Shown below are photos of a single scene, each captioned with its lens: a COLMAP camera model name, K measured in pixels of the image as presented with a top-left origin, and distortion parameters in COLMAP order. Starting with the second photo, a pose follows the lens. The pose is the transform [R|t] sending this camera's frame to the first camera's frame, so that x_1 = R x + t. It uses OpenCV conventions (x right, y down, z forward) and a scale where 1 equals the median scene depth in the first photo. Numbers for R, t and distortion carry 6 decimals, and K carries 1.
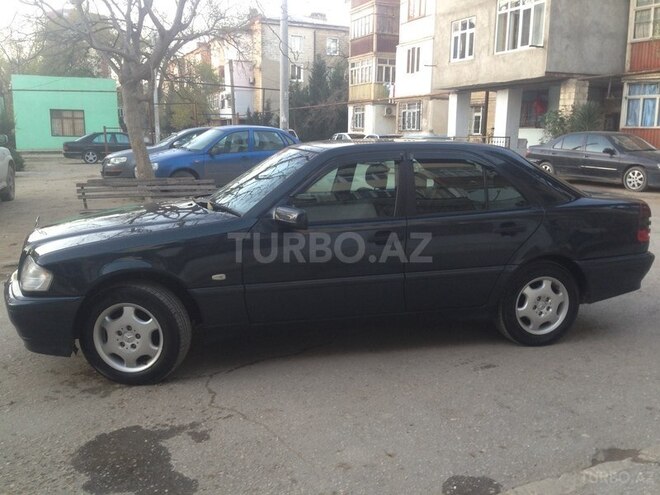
lens RADIAL K [[611.0, 0, 330.0], [0, 611.0, 247.5], [0, 0, 1]] dist [0.167963, -0.284952]
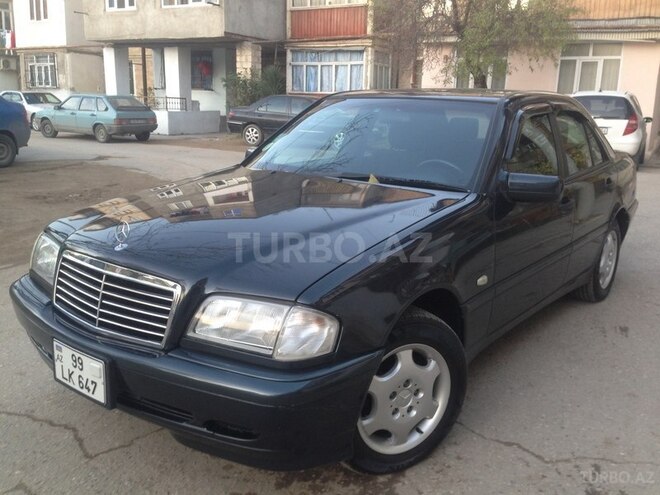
lens RADIAL K [[611.0, 0, 330.0], [0, 611.0, 247.5], [0, 0, 1]] dist [0.167963, -0.284952]
pose [[0.800478, -0.127885, 0.585560, -0.134051], [0.095155, 0.991697, 0.086504, -0.012283], [-0.591760, -0.013526, 0.806000, 0.099888]]
